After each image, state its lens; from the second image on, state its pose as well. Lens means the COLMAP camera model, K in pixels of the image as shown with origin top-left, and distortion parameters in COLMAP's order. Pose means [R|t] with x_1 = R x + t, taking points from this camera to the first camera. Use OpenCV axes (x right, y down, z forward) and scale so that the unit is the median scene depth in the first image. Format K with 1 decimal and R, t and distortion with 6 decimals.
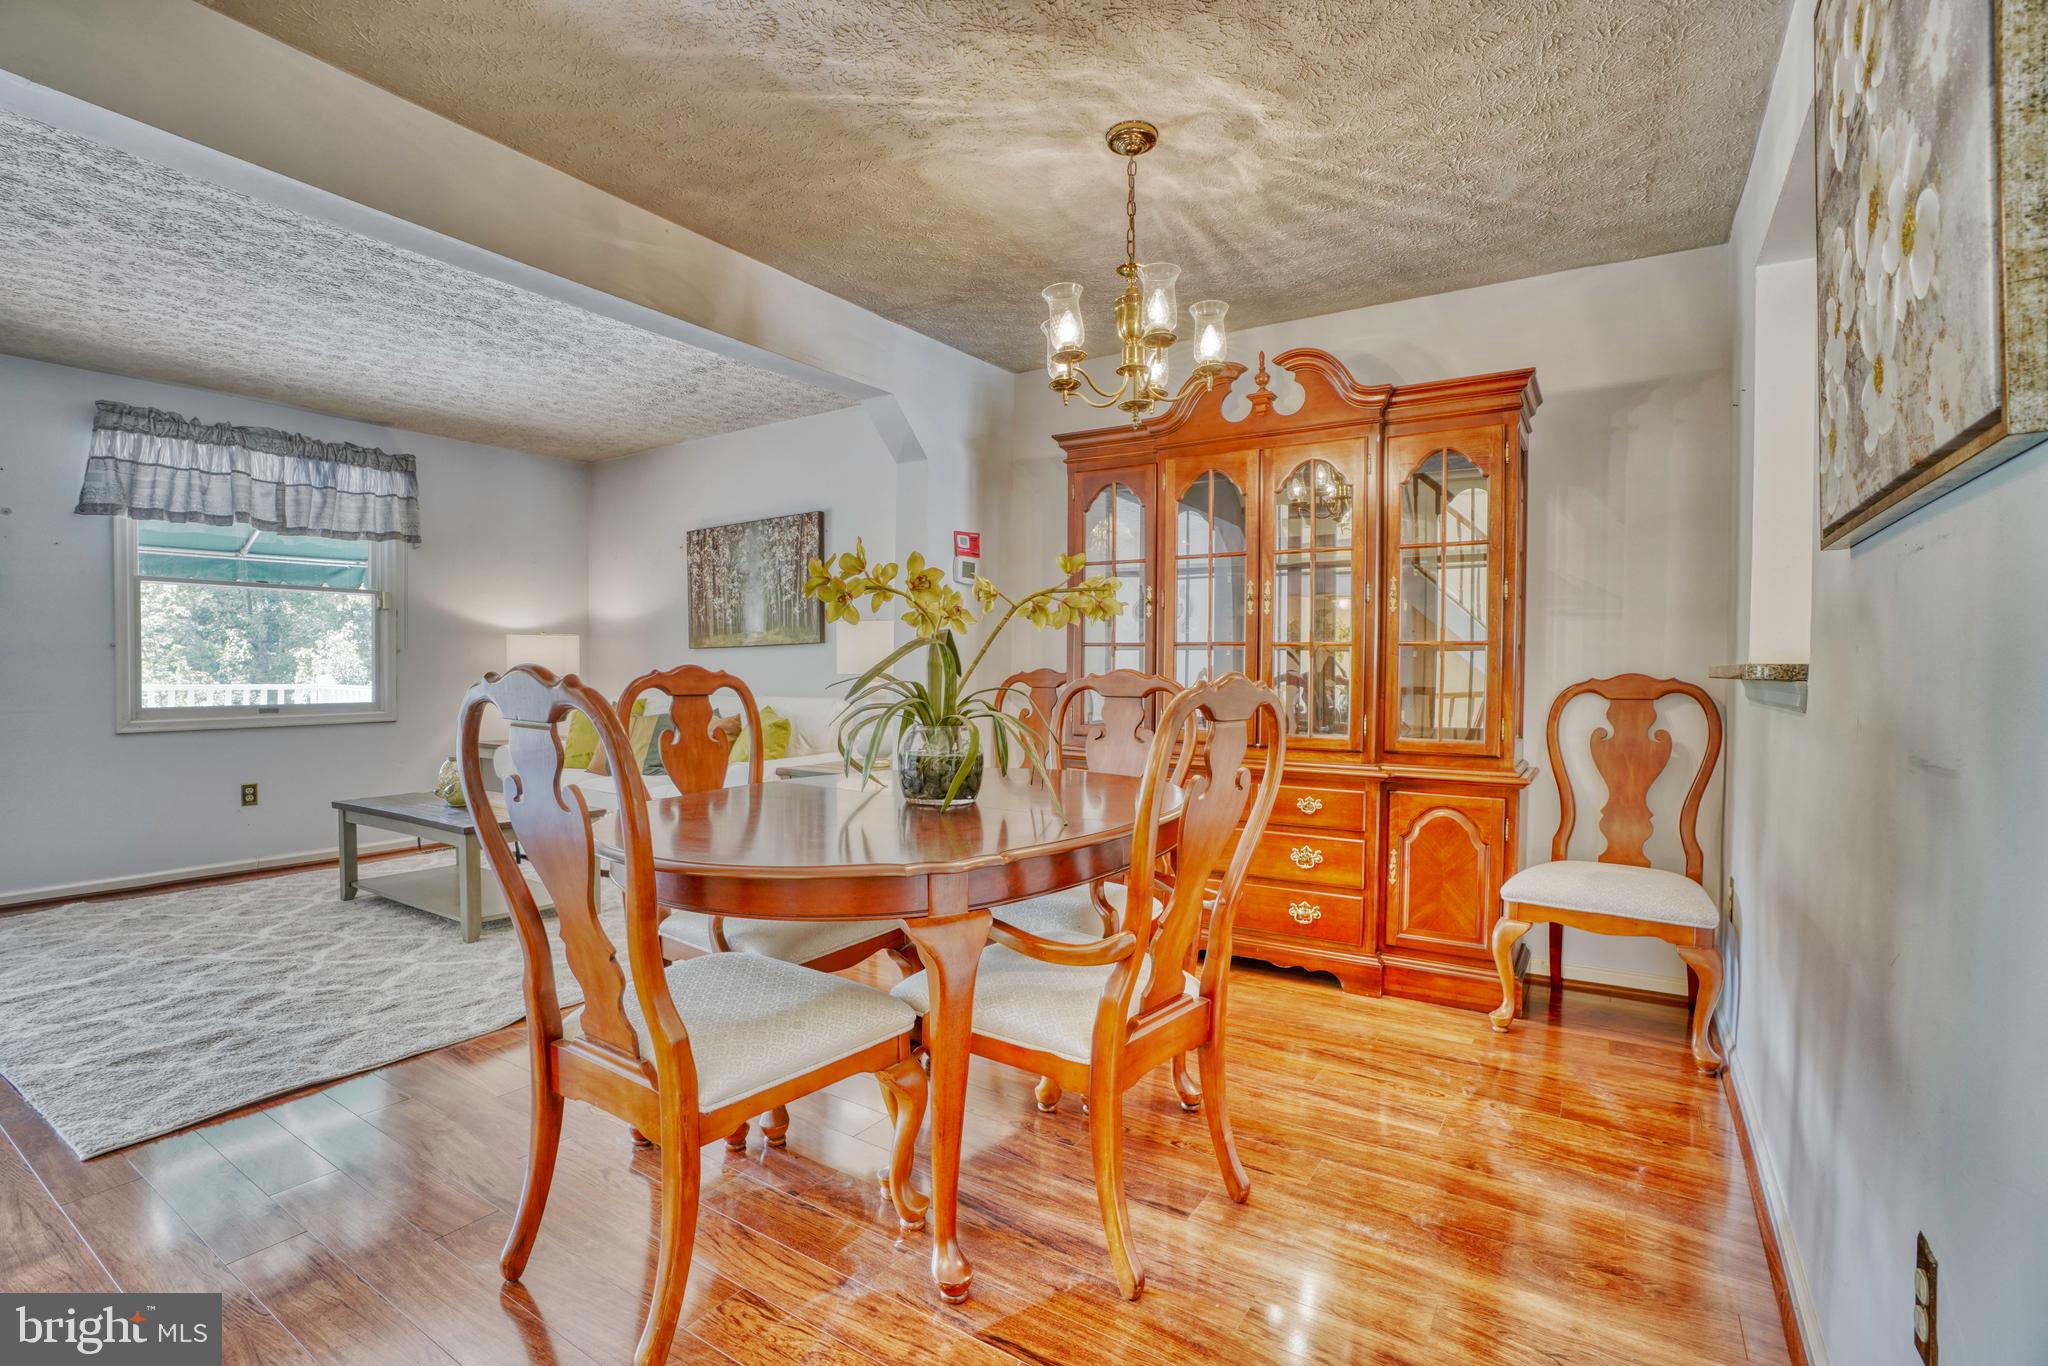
lens RADIAL K [[943.6, 0, 1003.7], [0, 943.6, 691.1], [0, 0, 1]] dist [-0.070098, 0.028819]
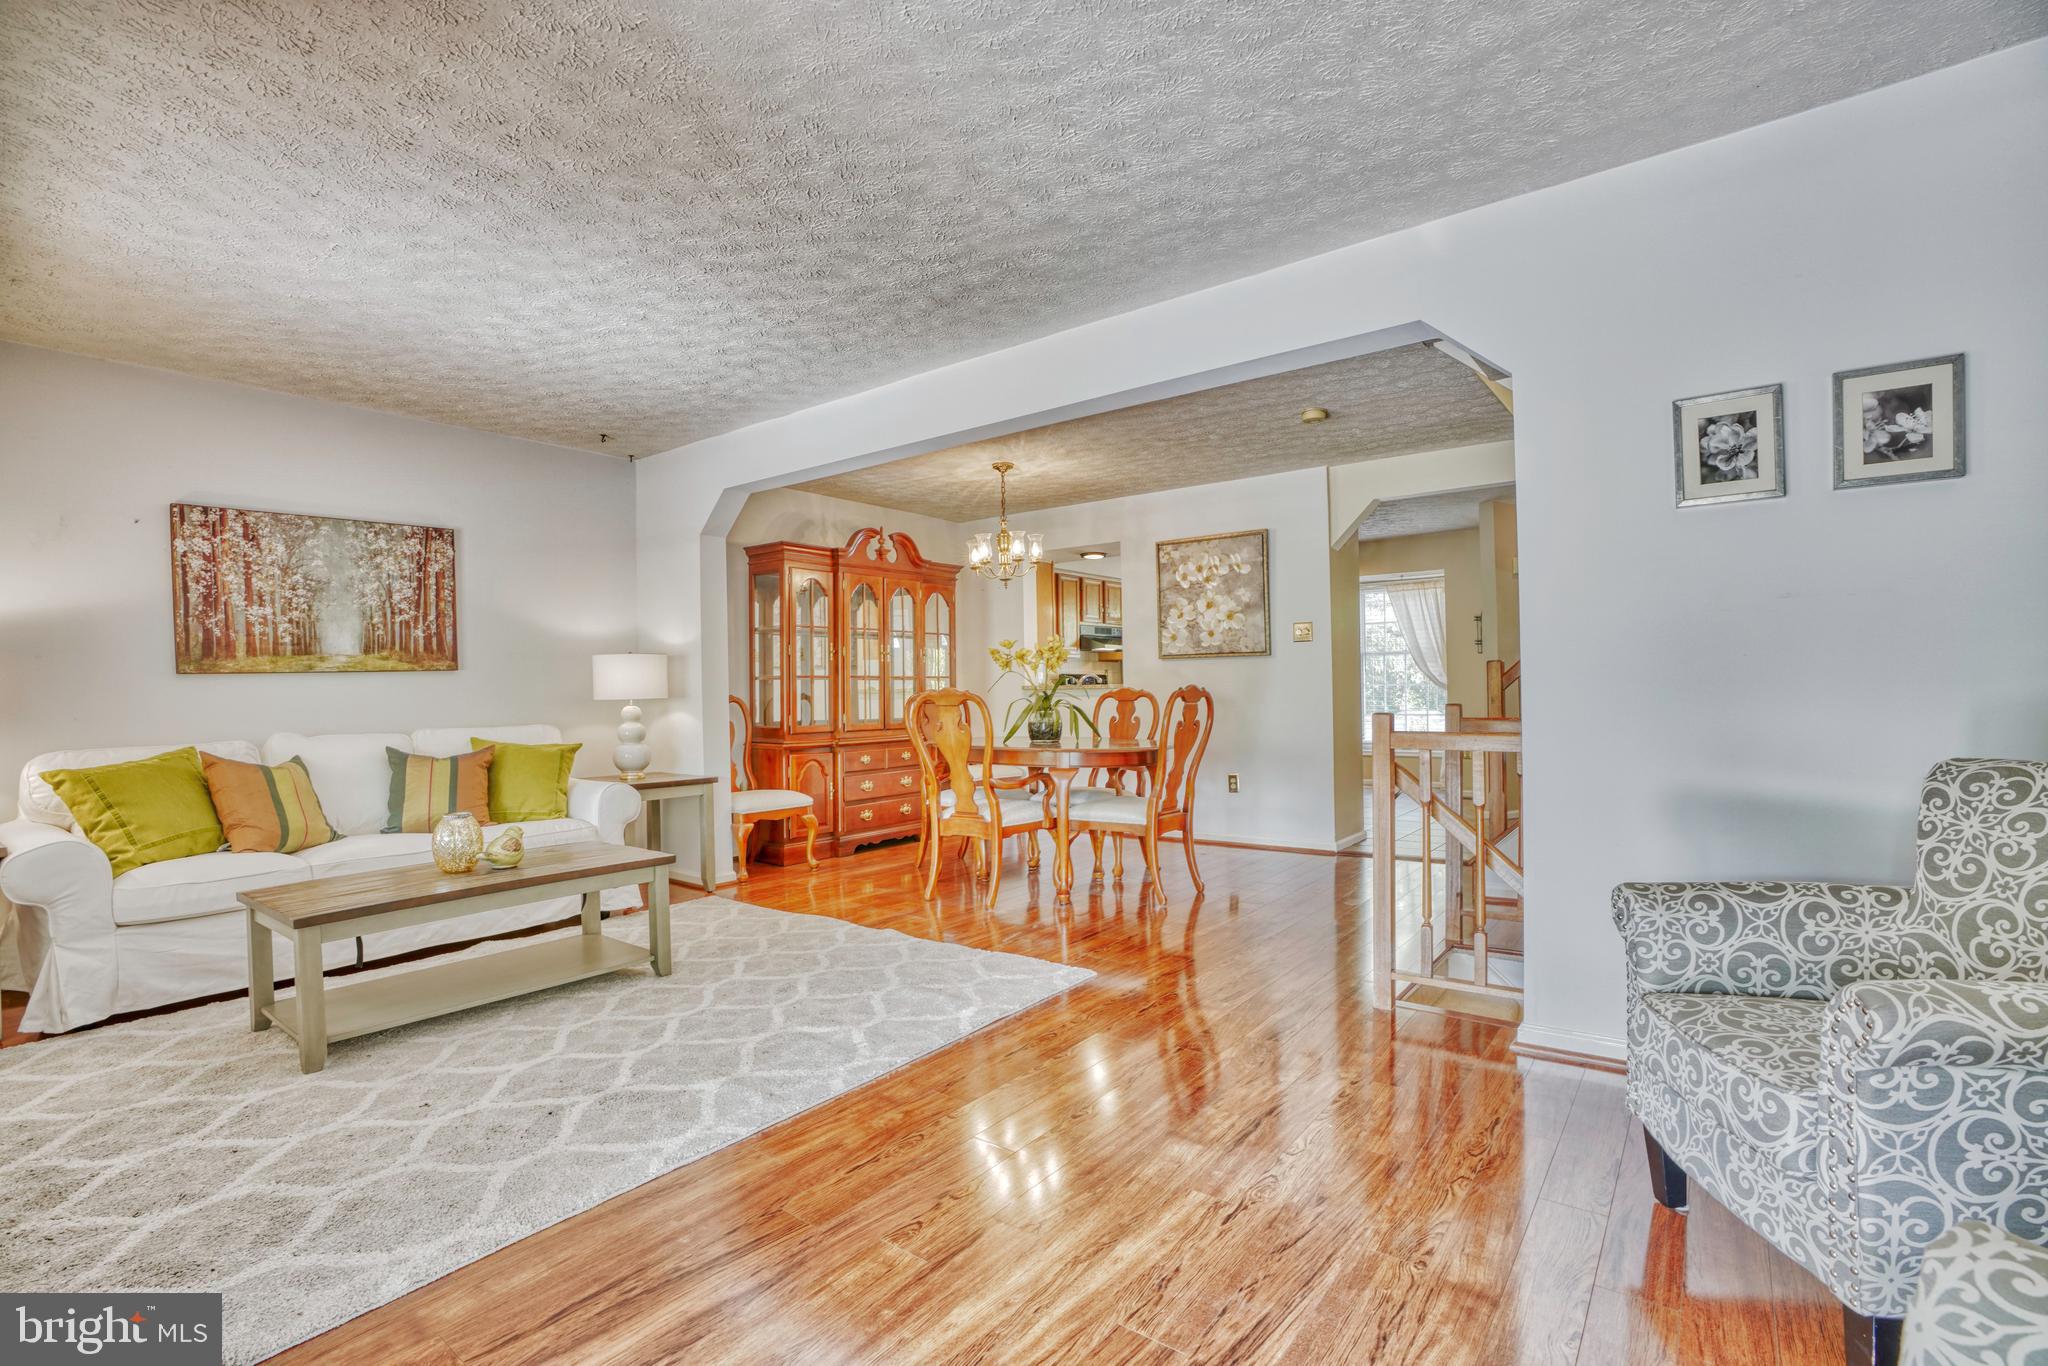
lens RADIAL K [[943.6, 0, 1003.7], [0, 943.6, 691.1], [0, 0, 1]] dist [-0.070098, 0.028819]
pose [[0.067934, -0.013051, 0.997604, -1.156907], [0.033482, 0.999381, 0.010795, -0.024511], [-0.997128, 0.032668, 0.068329, 0.428574]]
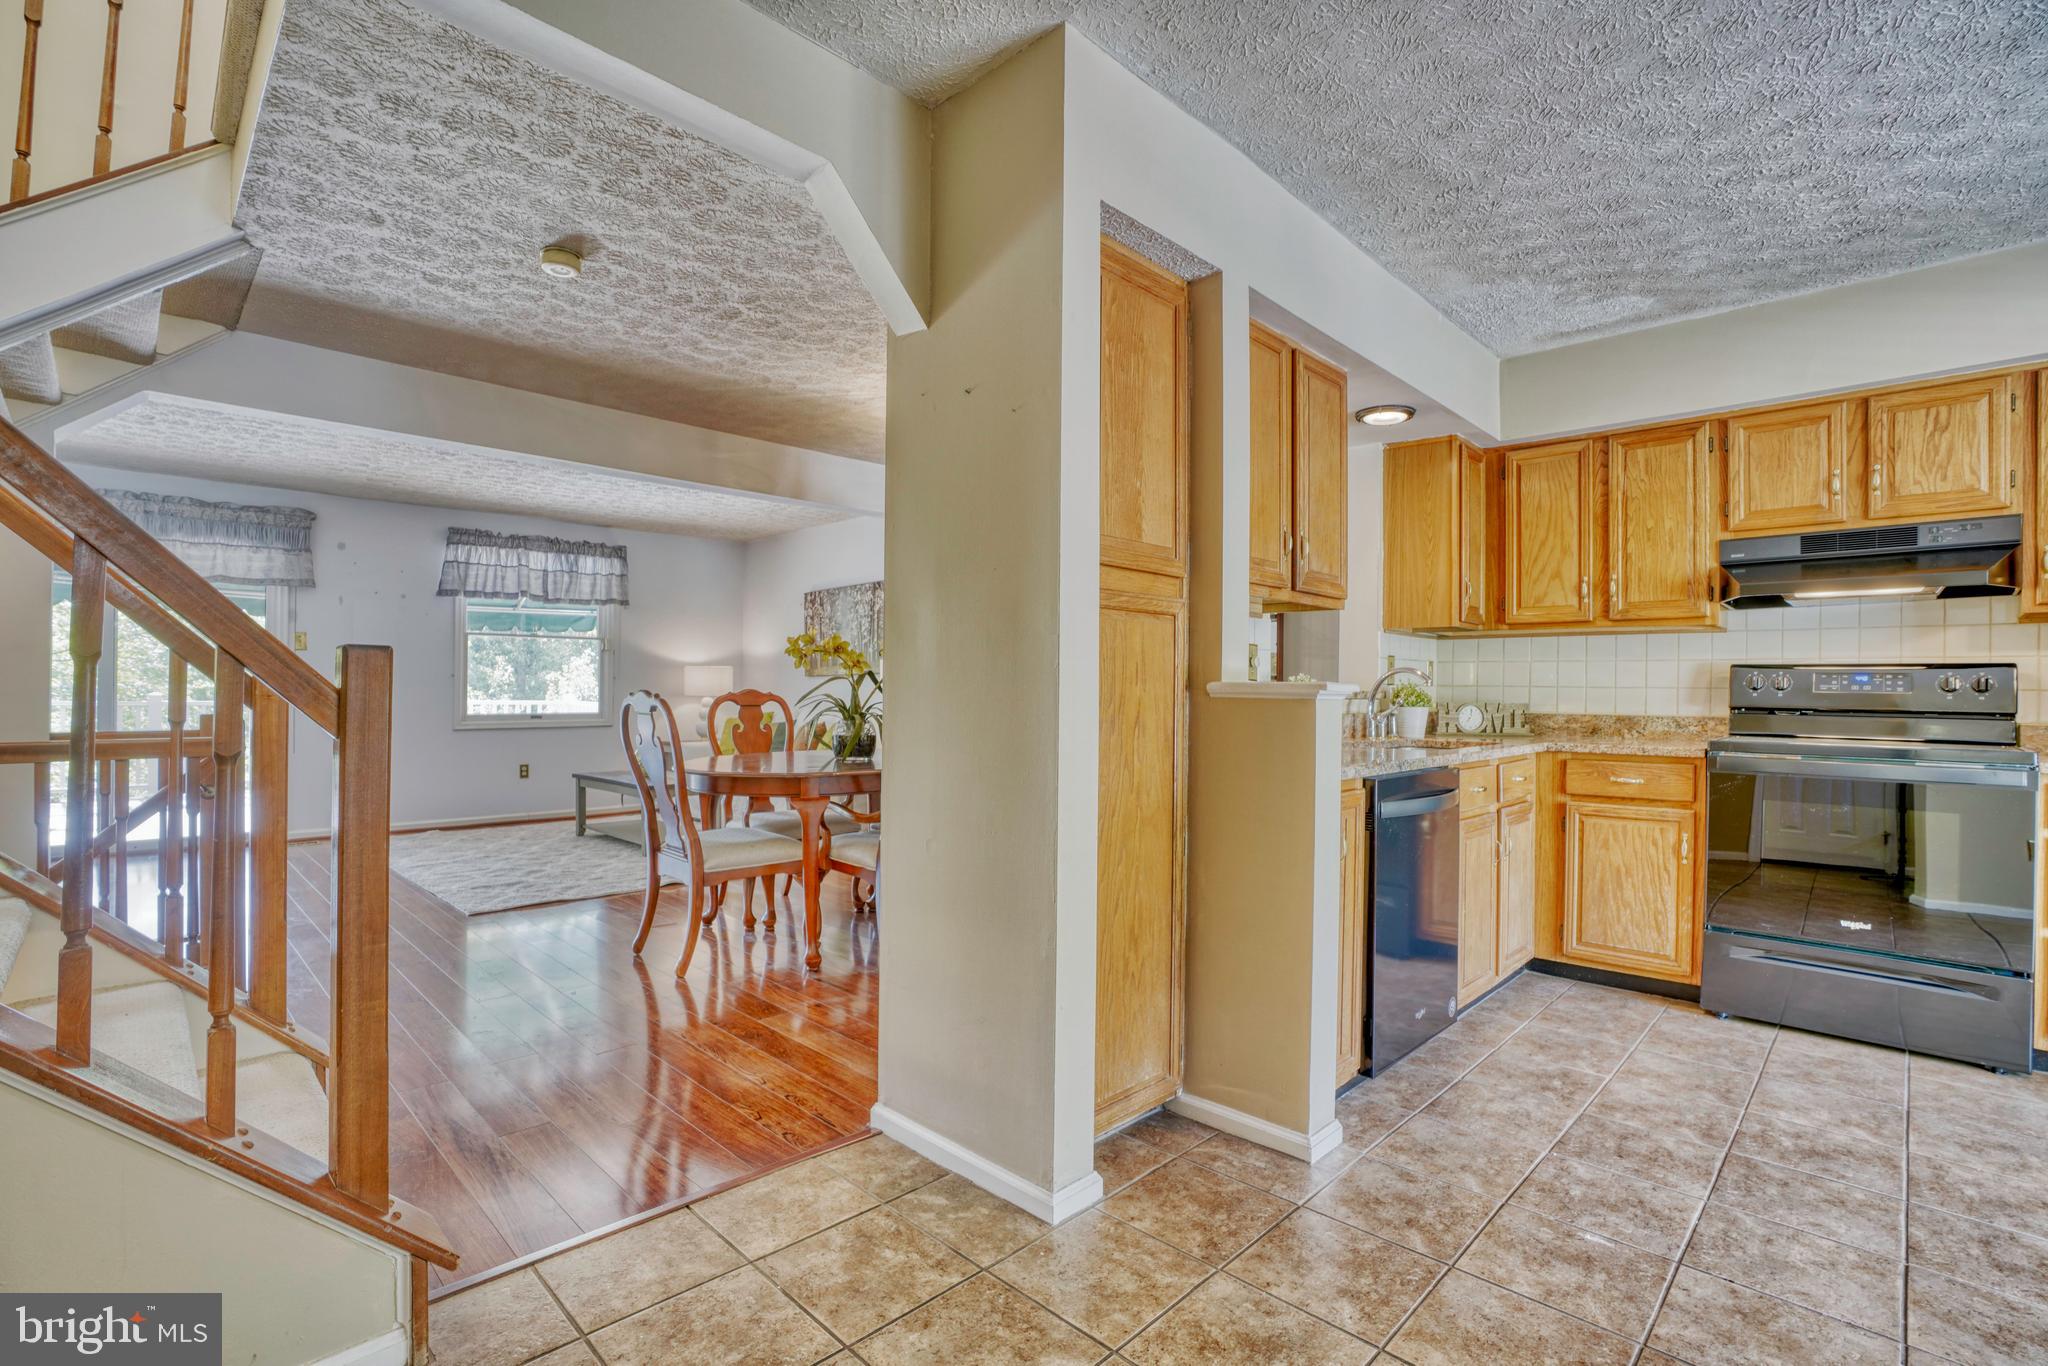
lens RADIAL K [[943.6, 0, 1003.7], [0, 943.6, 691.1], [0, 0, 1]] dist [-0.070098, 0.028819]
pose [[0.980016, 0.002185, -0.198904, 0.285386], [-0.006744, 0.999730, -0.022244, 0.007367], [0.198802, 0.023141, 0.979766, -0.388235]]
